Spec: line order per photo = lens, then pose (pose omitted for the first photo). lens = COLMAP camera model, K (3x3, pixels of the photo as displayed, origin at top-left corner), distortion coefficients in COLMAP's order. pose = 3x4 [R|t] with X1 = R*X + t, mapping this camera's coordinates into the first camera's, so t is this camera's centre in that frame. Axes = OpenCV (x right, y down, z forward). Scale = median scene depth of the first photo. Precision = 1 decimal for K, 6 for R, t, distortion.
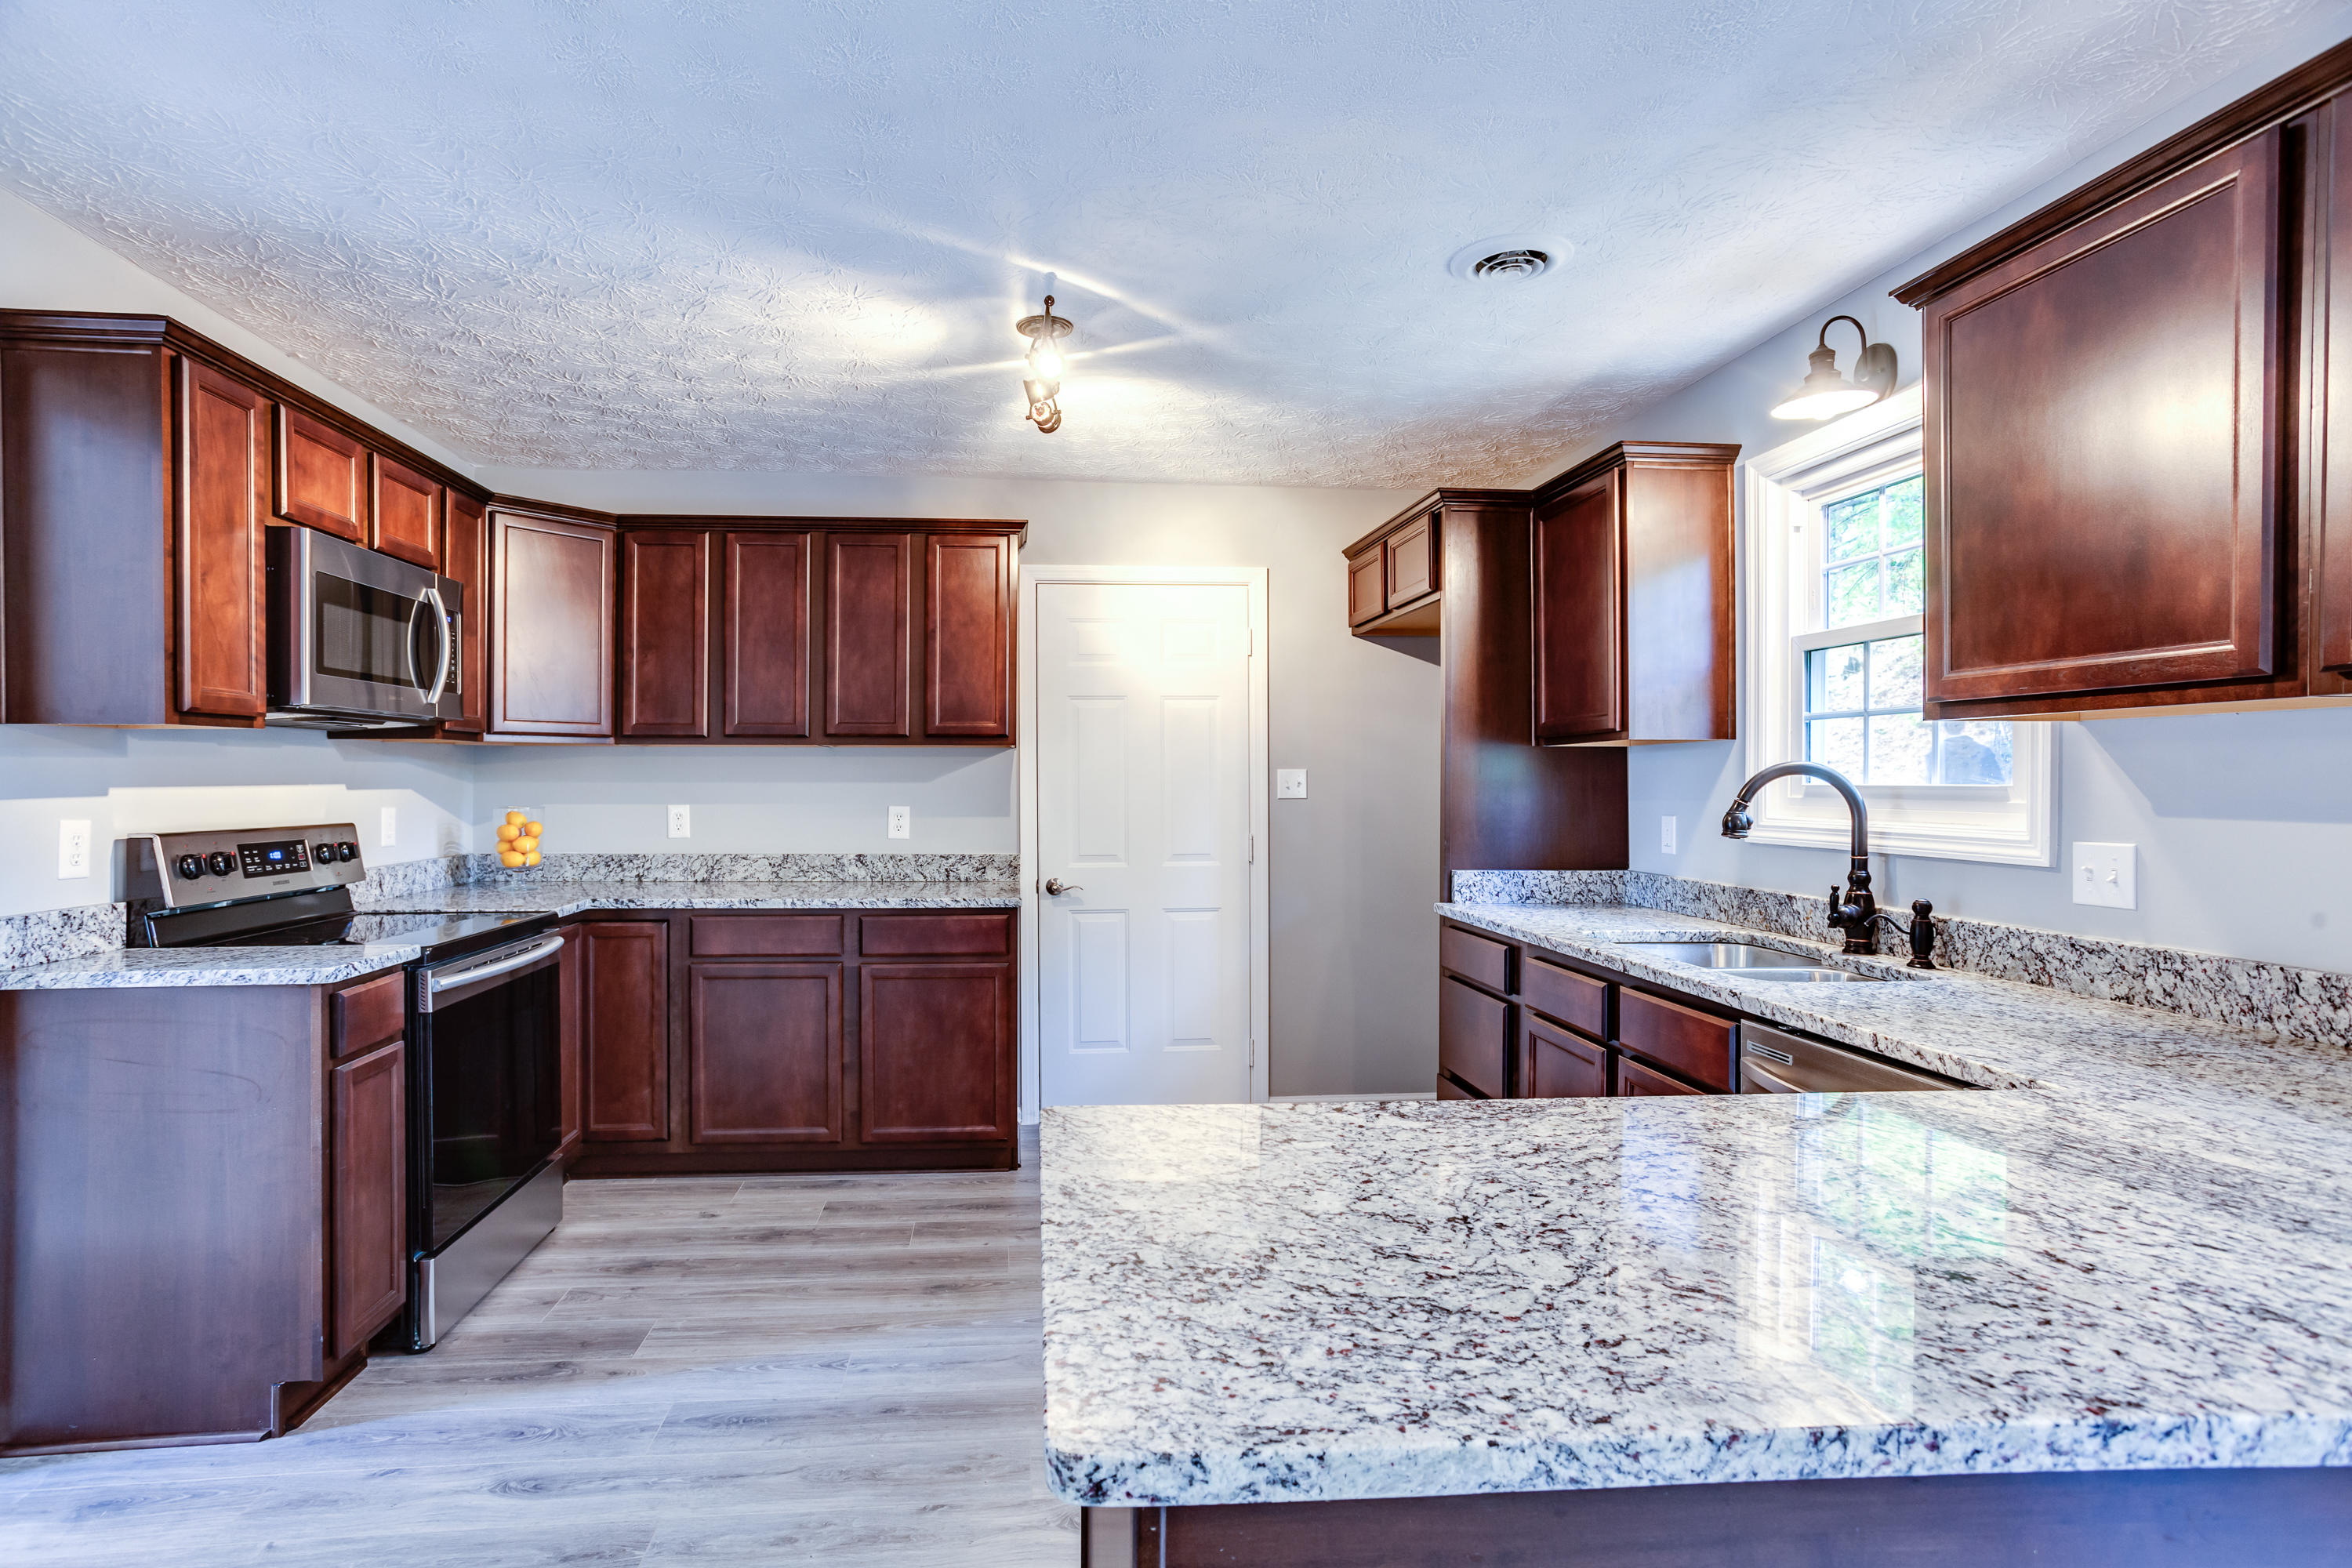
lens RADIAL K [[1227.1, 0, 1134.8], [0, 1227.1, 780.0], [0, 0, 1]] dist [-0.053022, 0.039848]
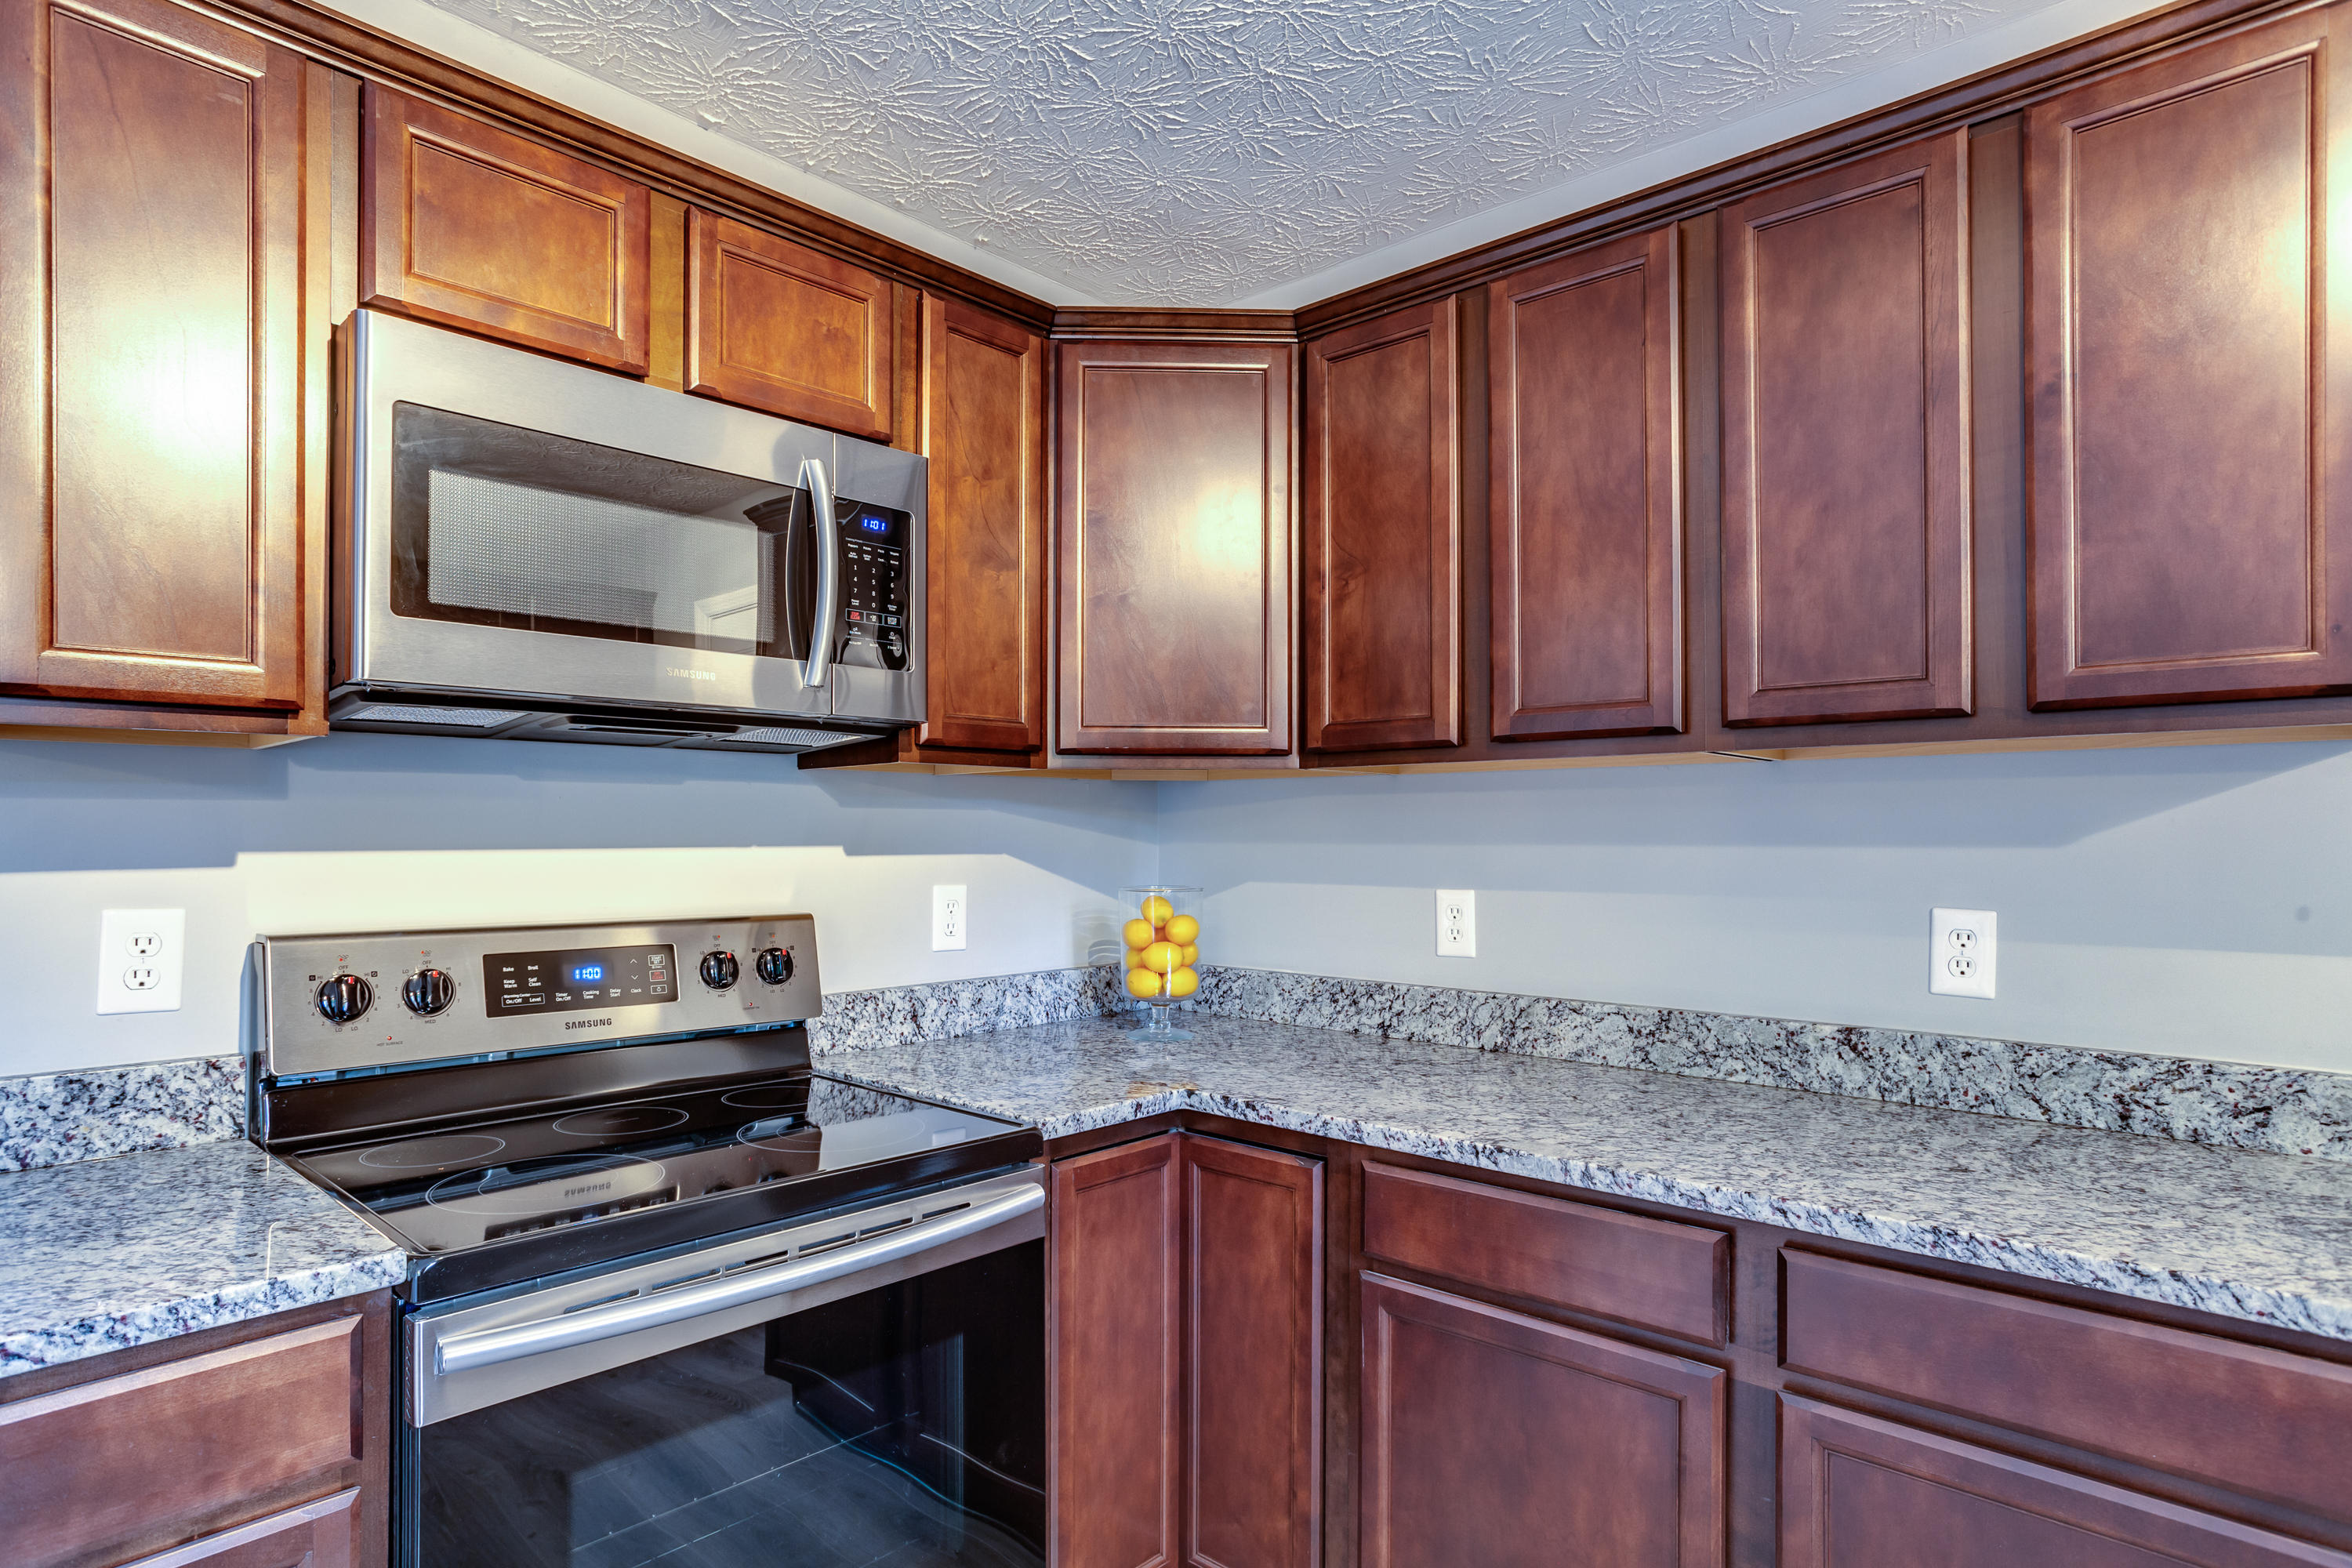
lens RADIAL K [[1248.9, 0, 1172.7], [0, 1248.9, 815.7], [0, 0, 1]] dist [-0.052750, 0.041977]
pose [[0.664546, -0.013630, -0.747123, -0.078340], [0.000066, 0.999835, -0.018181, -0.000241], [0.747247, 0.012033, 0.664437, 0.623706]]
